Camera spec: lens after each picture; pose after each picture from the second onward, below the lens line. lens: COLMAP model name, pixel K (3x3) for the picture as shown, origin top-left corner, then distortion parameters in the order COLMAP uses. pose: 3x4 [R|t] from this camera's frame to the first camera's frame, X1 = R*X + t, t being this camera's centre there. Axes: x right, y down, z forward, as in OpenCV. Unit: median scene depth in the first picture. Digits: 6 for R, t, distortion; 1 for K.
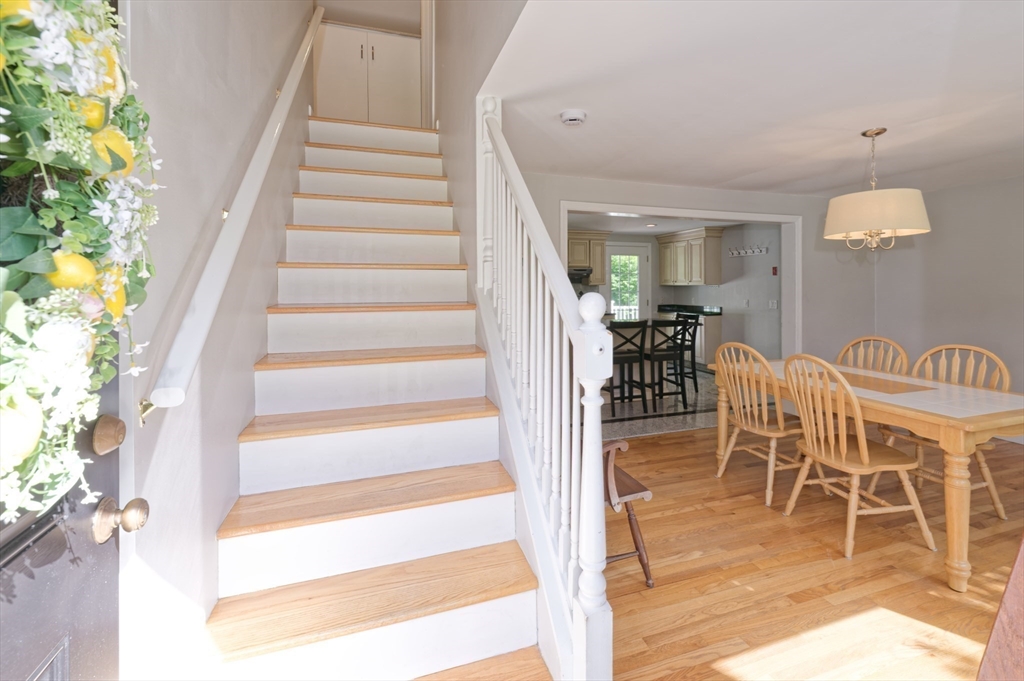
lens RADIAL K [[448.7, 0, 510.7], [0, 448.7, 288.5], [0, 0, 1]] dist [0.002306, -0.000831]
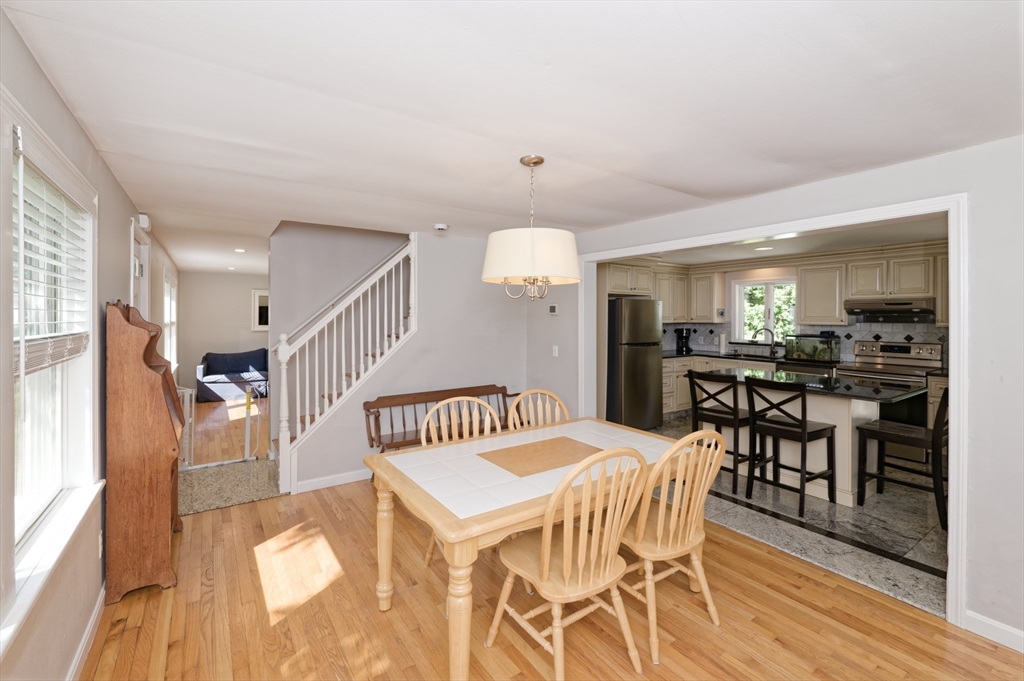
lens RADIAL K [[448.7, 0, 510.6], [0, 448.7, 320.9], [0, 0, 1]] dist [0.002306, -0.000831]
pose [[0.313764, 0.011500, -0.949431, 0.899388], [-0.008227, 0.999922, 0.009393, -0.027021], [0.949465, 0.004864, 0.313834, 0.379013]]
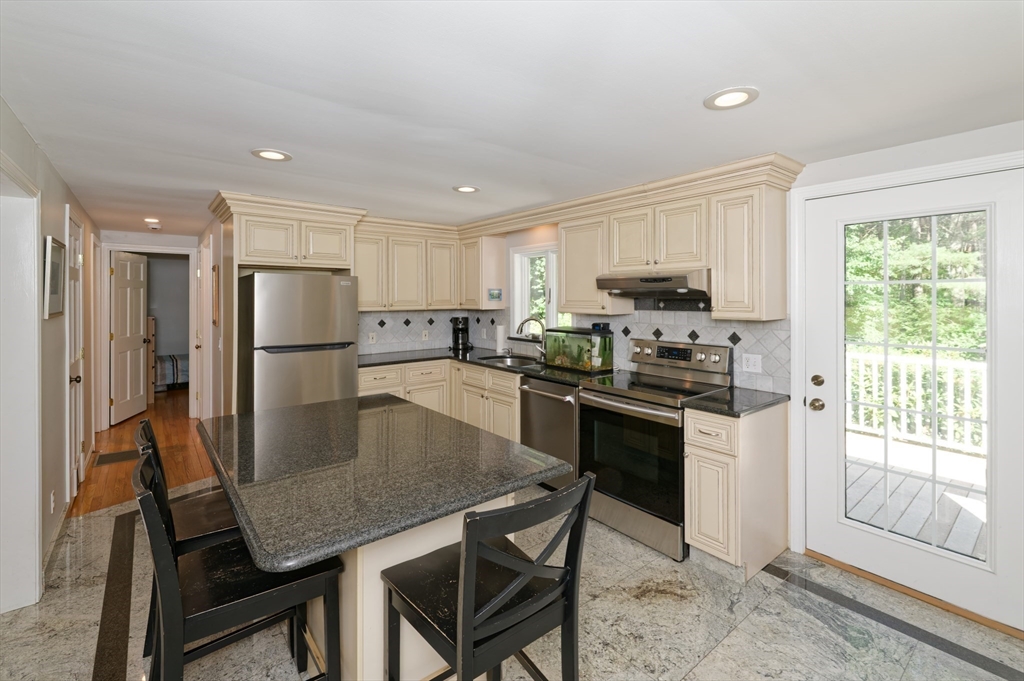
lens RADIAL K [[448.7, 0, 517.3], [0, 448.7, 295.4], [0, 0, 1]] dist [0.002306, -0.000831]
pose [[0.381482, -0.003410, -0.924370, 0.698008], [-0.002679, 0.999985, -0.004794, -0.038496], [0.924372, 0.004306, 0.381467, 1.102411]]
